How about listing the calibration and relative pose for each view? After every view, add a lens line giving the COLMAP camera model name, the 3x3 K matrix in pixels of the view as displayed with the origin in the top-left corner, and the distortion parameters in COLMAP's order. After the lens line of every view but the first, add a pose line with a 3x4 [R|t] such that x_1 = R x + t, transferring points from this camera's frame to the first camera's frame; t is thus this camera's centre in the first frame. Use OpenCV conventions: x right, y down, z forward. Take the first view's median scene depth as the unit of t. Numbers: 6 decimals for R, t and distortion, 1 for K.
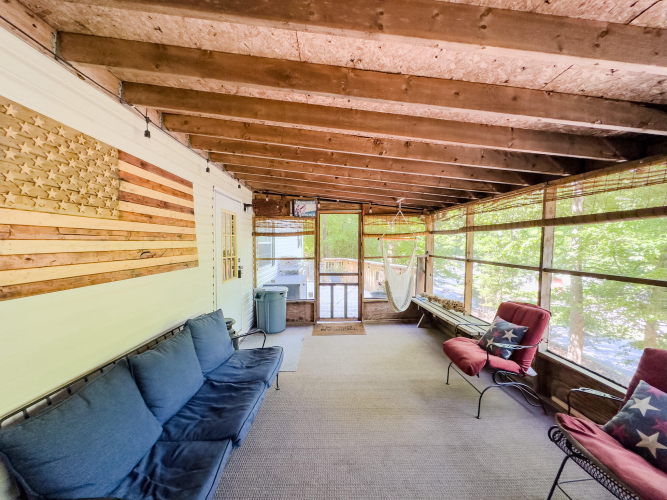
lens RADIAL K [[273.0, 0, 333.5], [0, 273.0, 250.0], [0, 0, 1]] dist [-0.000037, 0.000162]
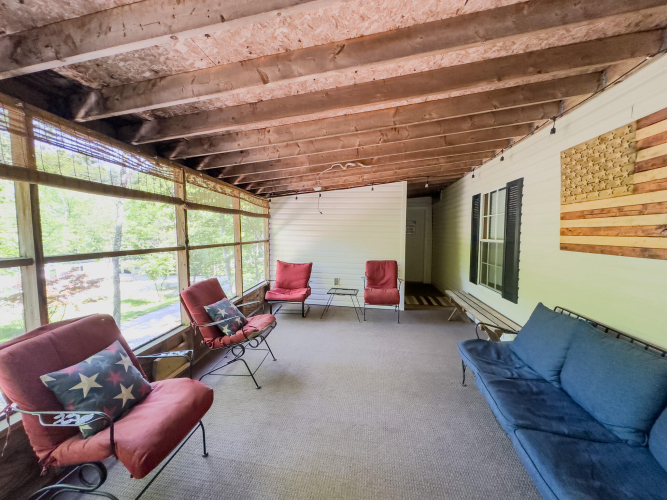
lens RADIAL K [[273.0, 0, 333.5], [0, 273.0, 250.0], [0, 0, 1]] dist [-0.000037, 0.000162]
pose [[-0.987031, -0.007590, 0.160349, 0.105947], [0.006489, 0.996178, 0.087099, -0.004649], [-0.160397, 0.087010, -0.983210, 2.142694]]
